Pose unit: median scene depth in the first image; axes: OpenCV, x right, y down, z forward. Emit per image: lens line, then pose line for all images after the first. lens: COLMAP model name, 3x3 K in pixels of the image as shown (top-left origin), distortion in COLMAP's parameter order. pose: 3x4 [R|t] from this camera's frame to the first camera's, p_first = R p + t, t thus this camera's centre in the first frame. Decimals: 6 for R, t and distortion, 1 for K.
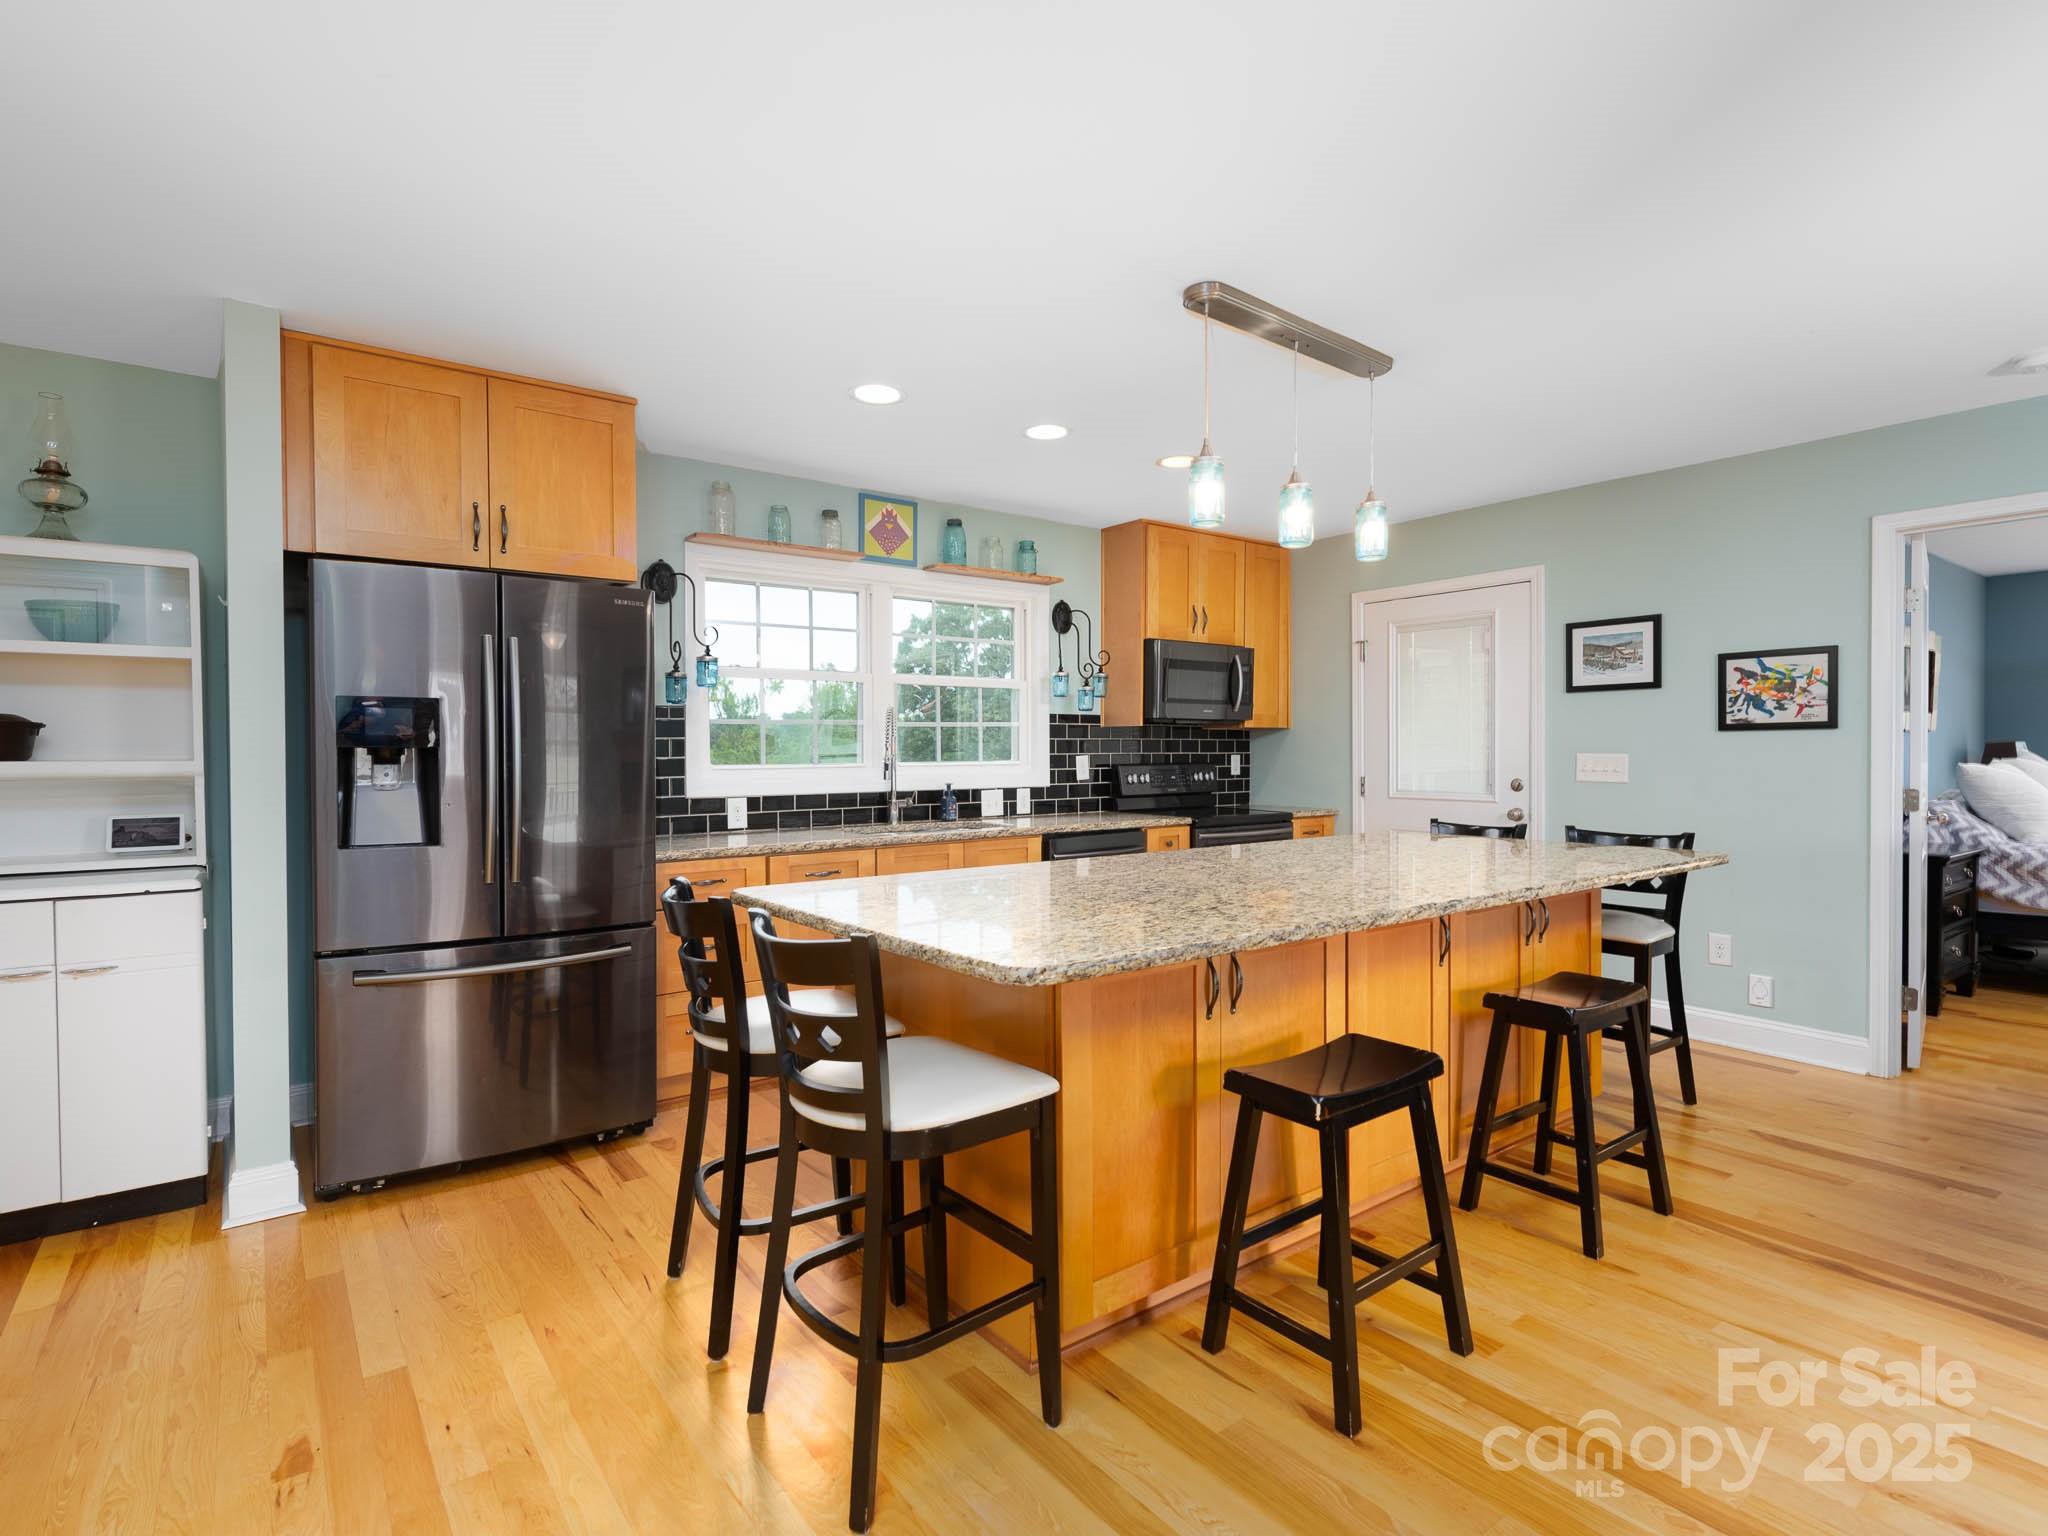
lens RADIAL K [[1024.8, 0, 1024.0], [0, 1024.8, 768.0], [0, 0, 1]] dist [0.000162, 0.000602]
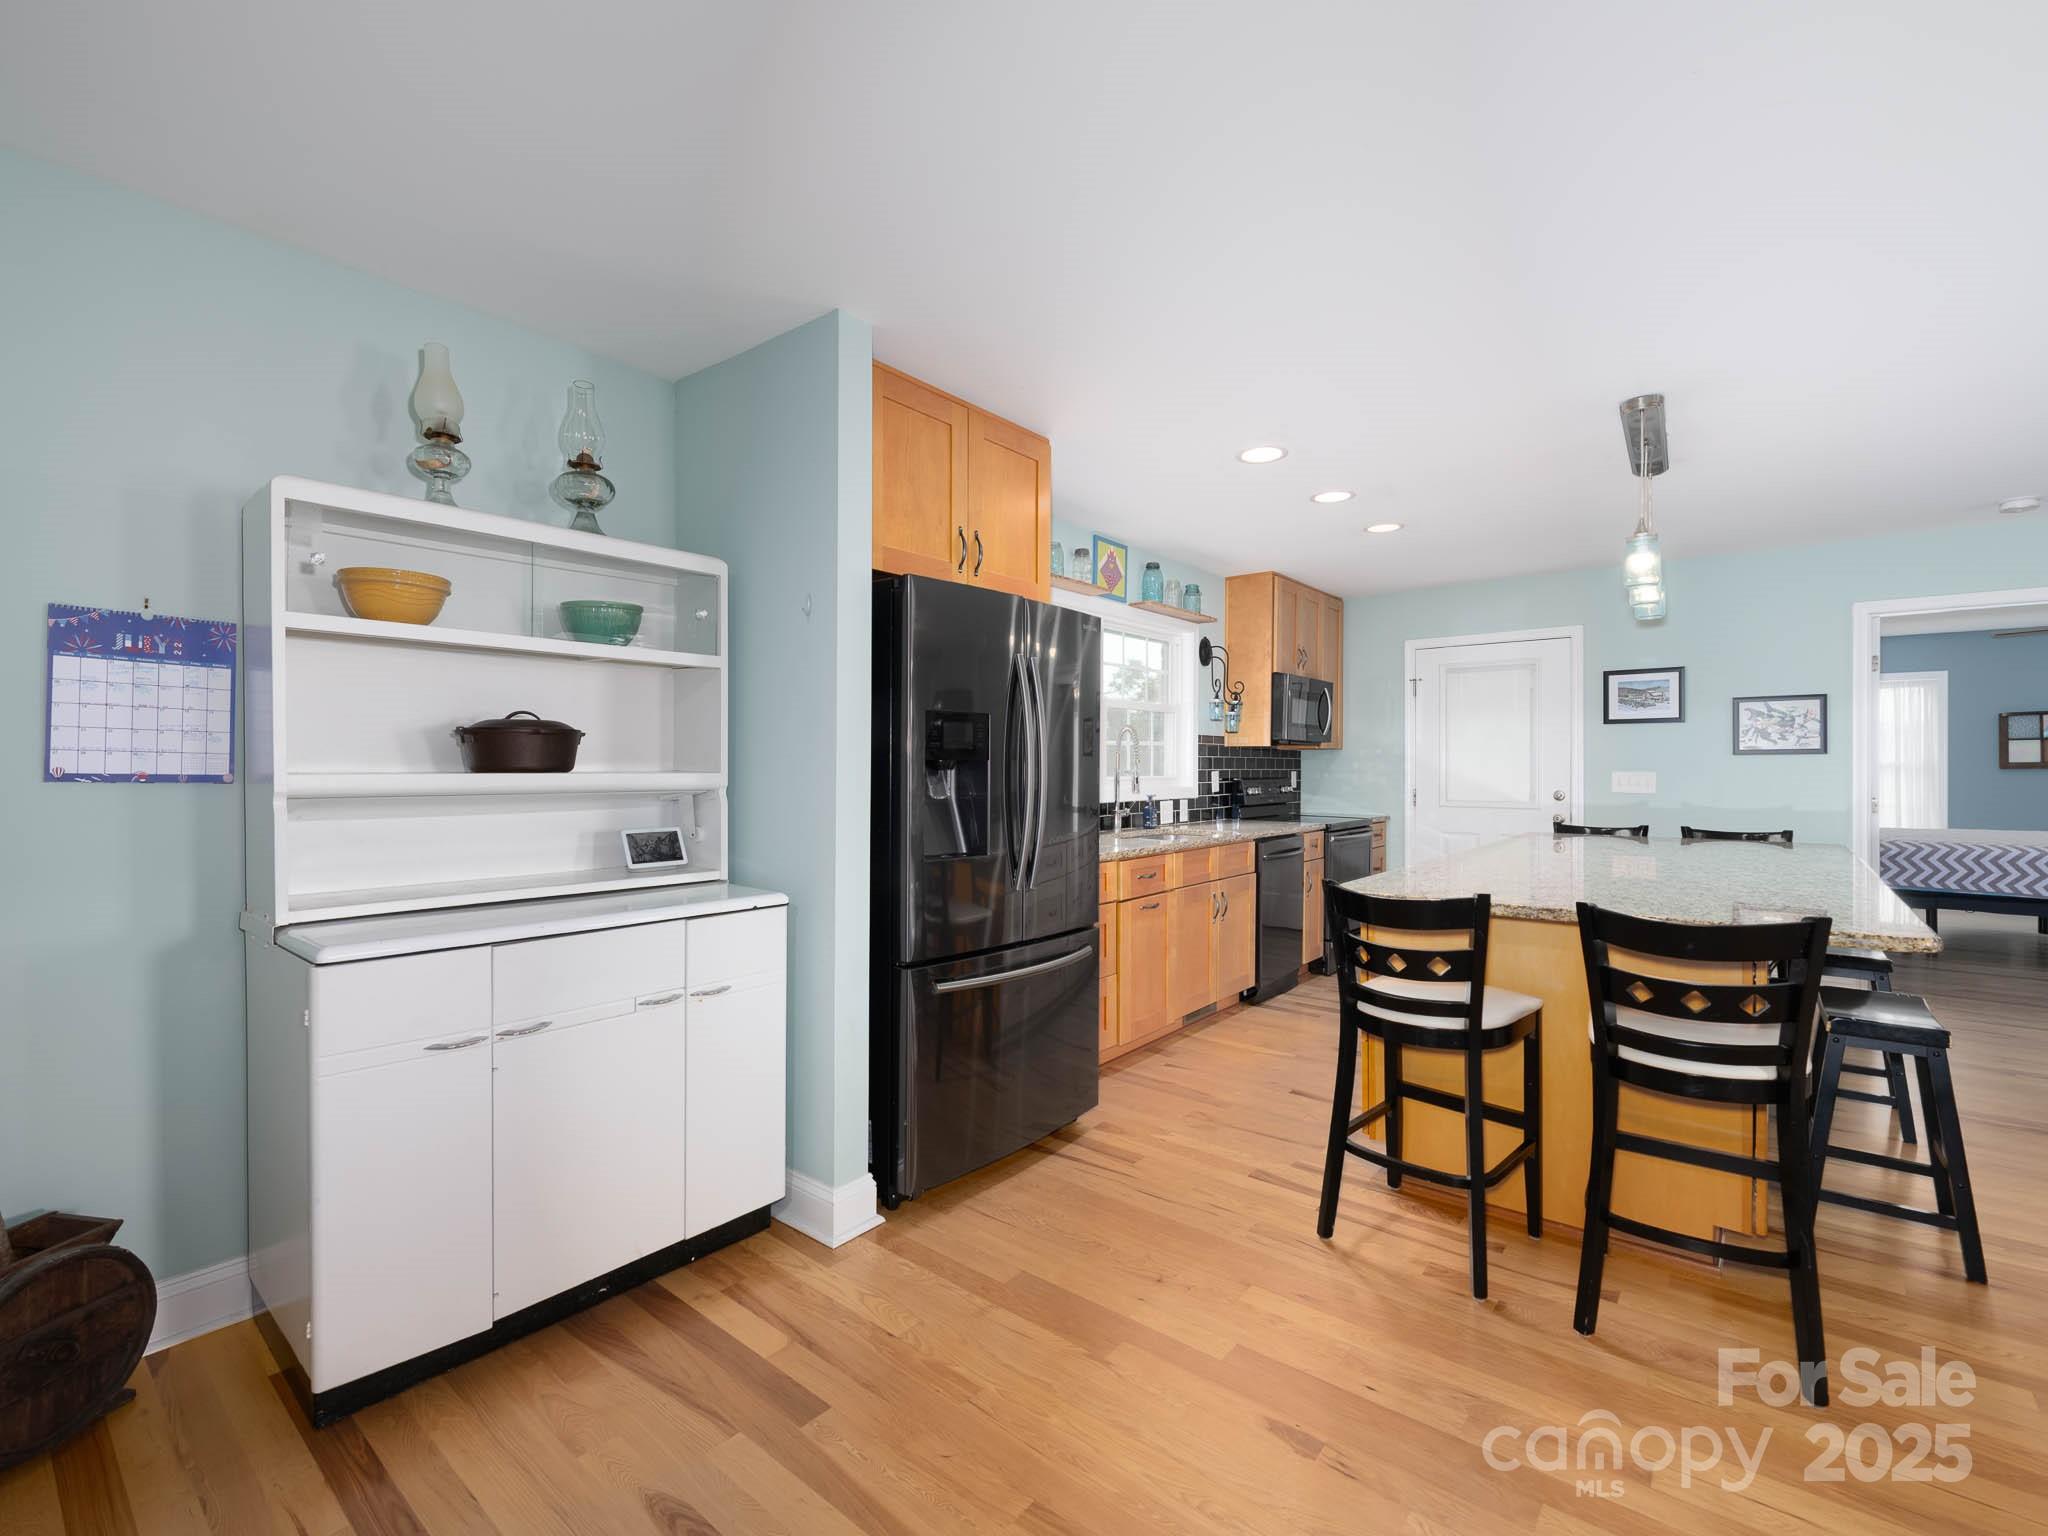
lens RADIAL K [[905.5, 0, 1027.6], [0, 905.5, 772.7], [0, 0, 1]] dist [-0.000145, -0.000505]
pose [[0.971315, 0.004039, 0.237764, -0.460745], [-0.001470, 0.999939, -0.010980, 0.001435], [-0.237794, 0.010315, 0.971261, 0.061410]]
